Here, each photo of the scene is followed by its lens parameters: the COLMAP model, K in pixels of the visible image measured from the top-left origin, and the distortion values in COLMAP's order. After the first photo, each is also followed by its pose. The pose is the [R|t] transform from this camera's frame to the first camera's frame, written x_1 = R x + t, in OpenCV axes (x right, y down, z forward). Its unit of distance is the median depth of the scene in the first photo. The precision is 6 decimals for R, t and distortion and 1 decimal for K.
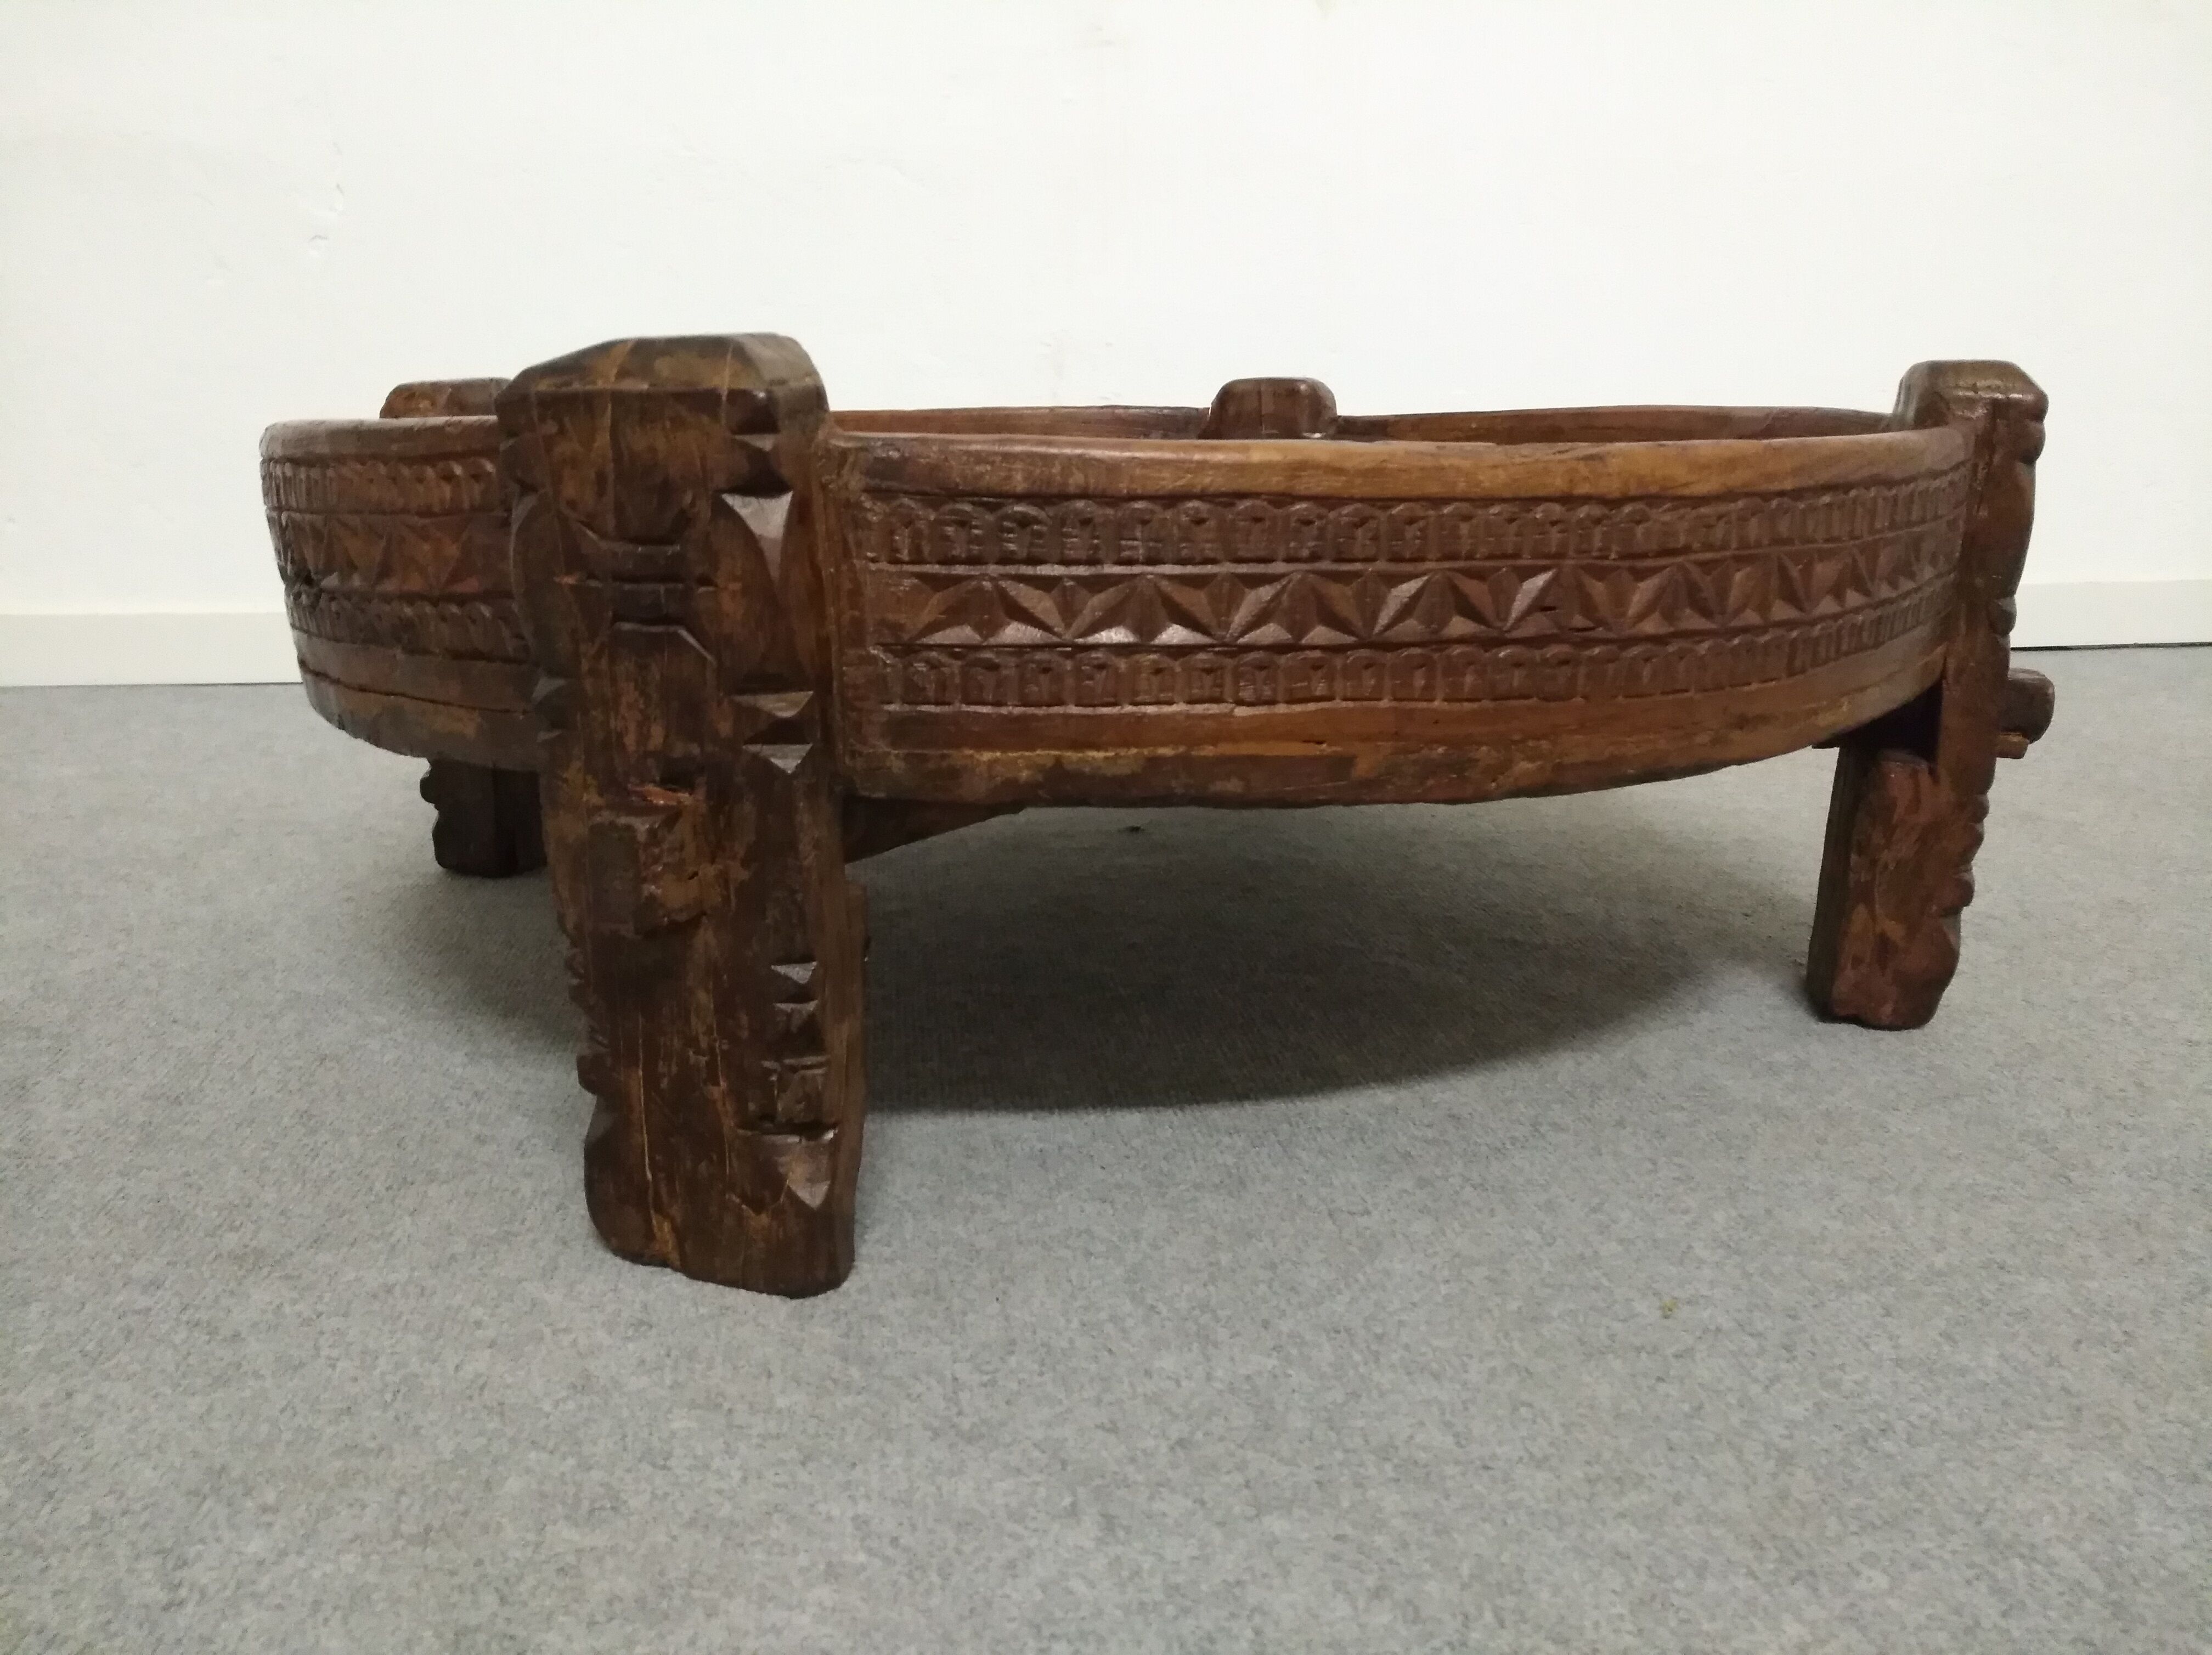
lens RADIAL K [[1704.7, 0, 1106.5], [0, 1704.7, 722.3], [0, 0, 1]] dist [-0.046143, 0.071723]
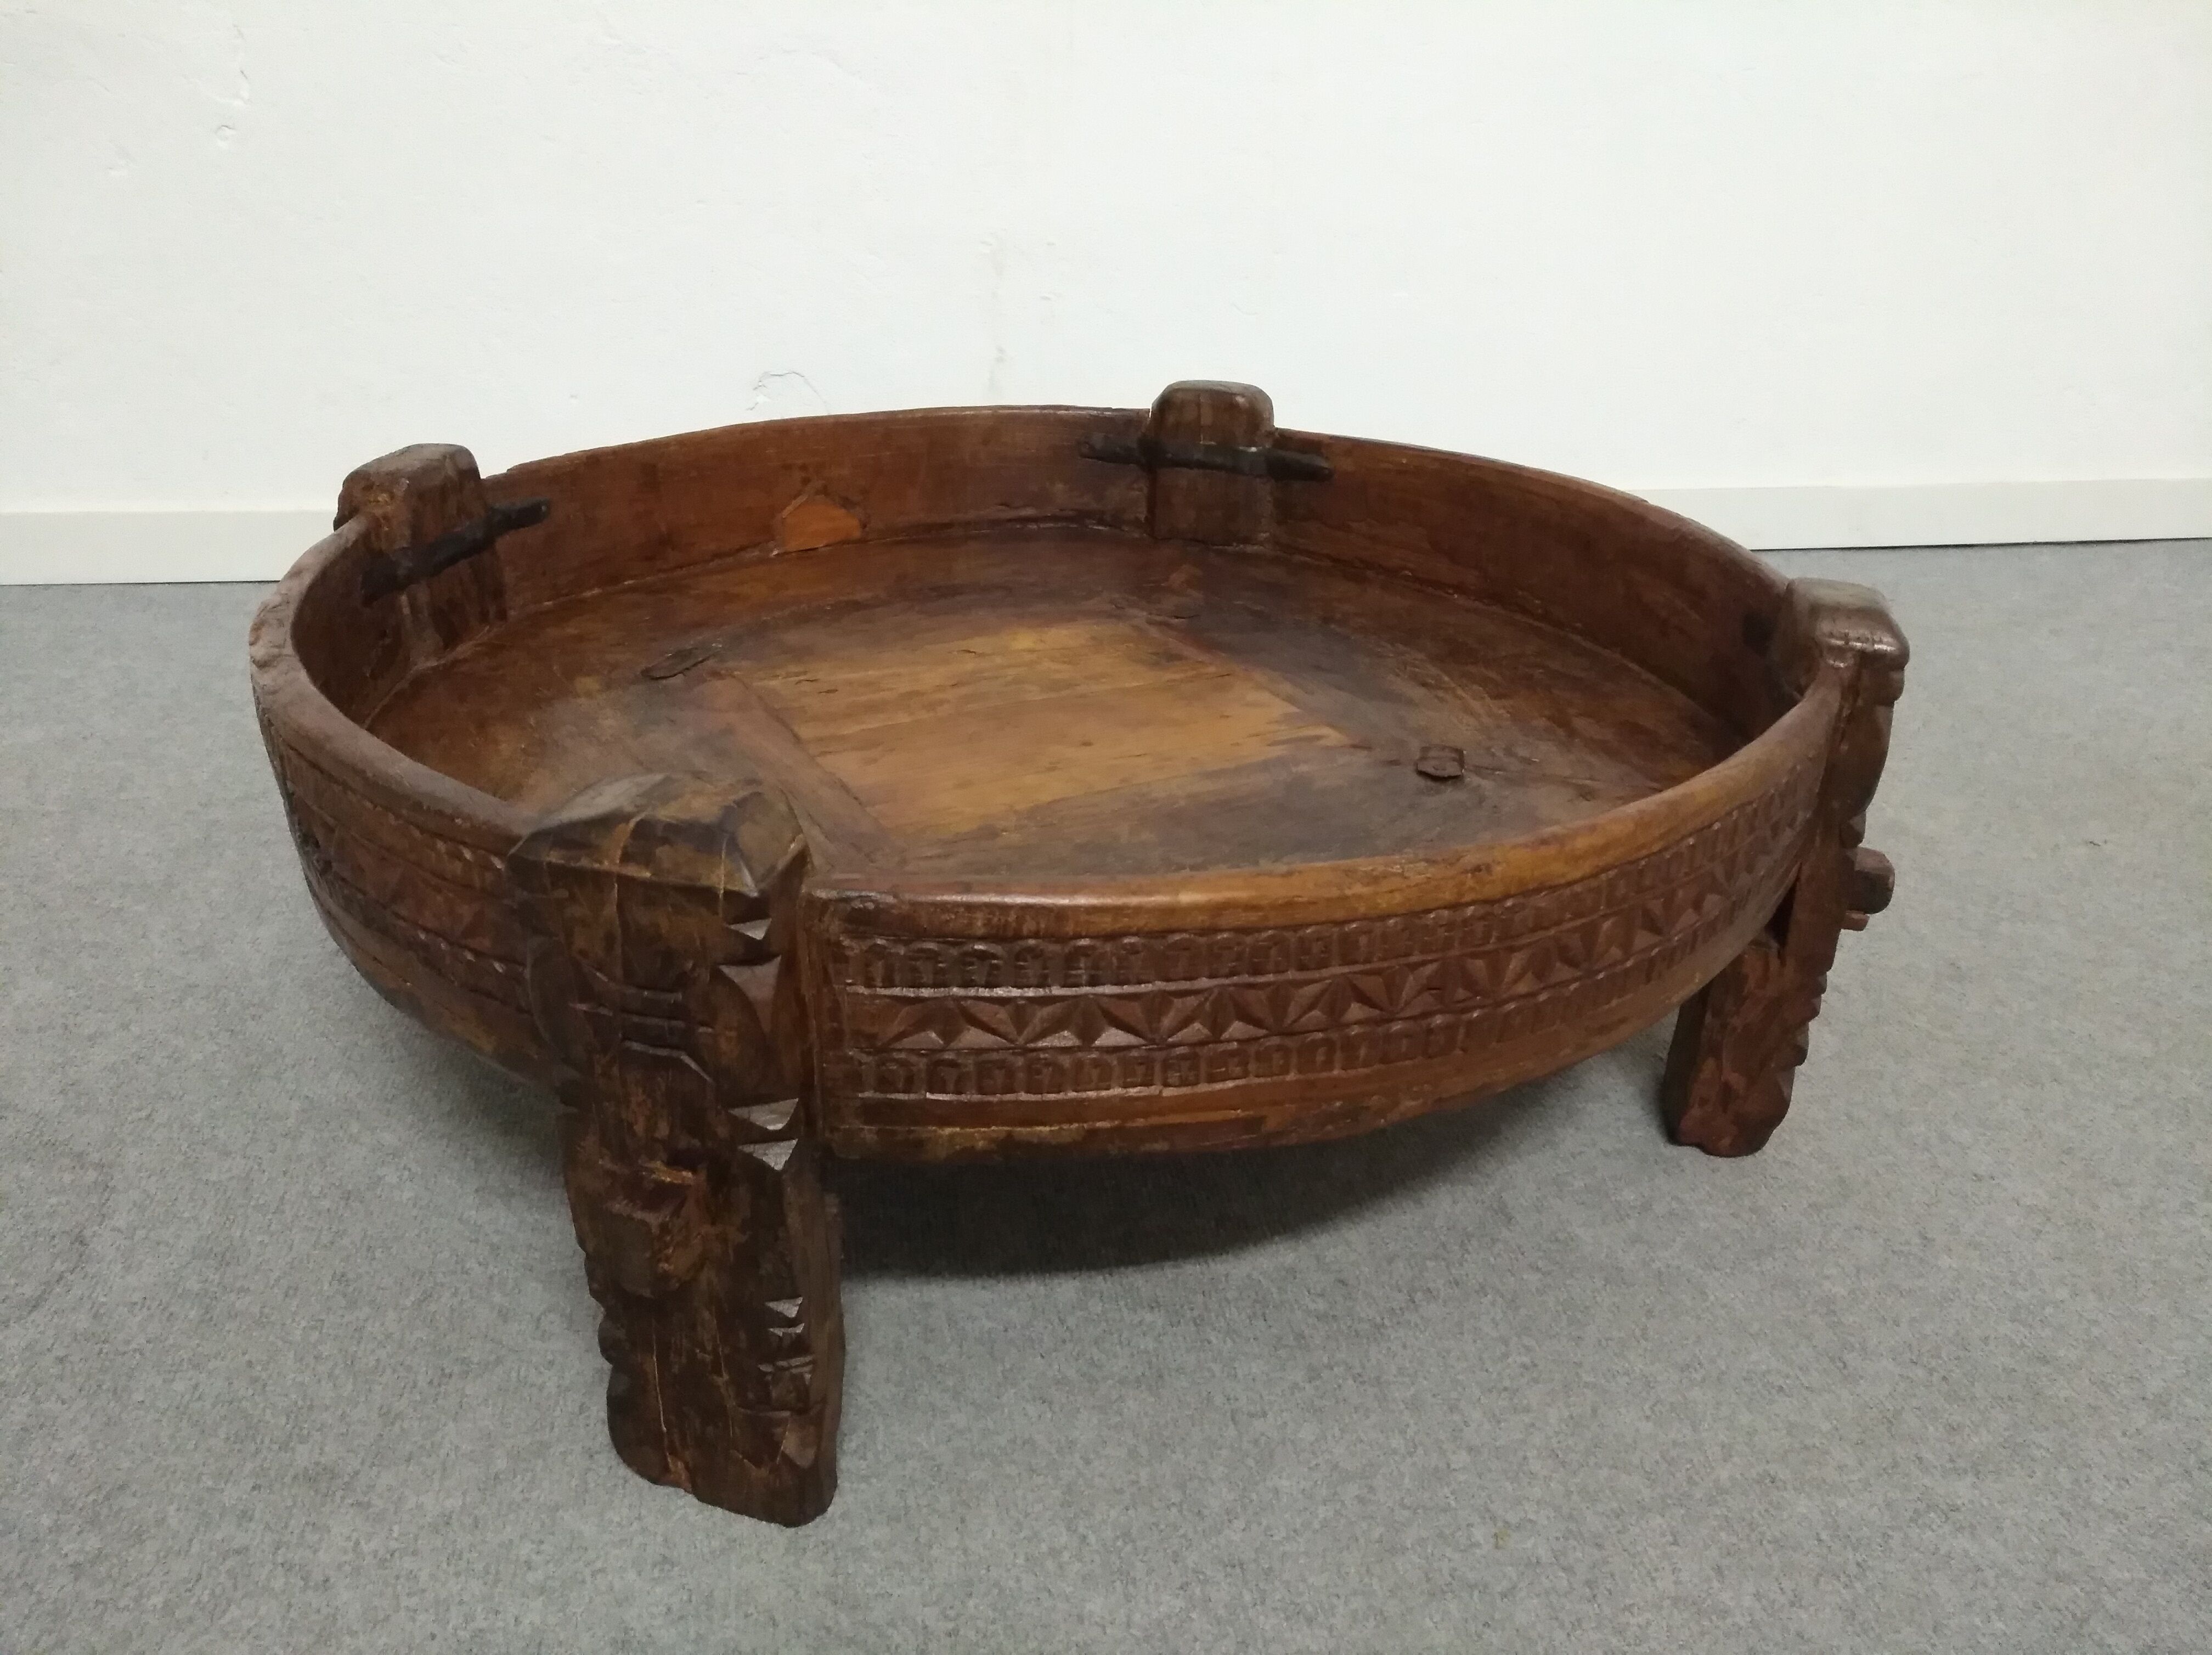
lens RADIAL K [[1727.7, 0, 1107.8], [0, 1727.7, 718.3], [0, 0, 1]] dist [-0.057292, 0.087702]
pose [[0.999104, 0.009100, 0.041336, -0.012156], [-0.016651, 0.982371, 0.186198, -0.462575], [-0.038913, -0.186720, 0.981642, -0.104187]]
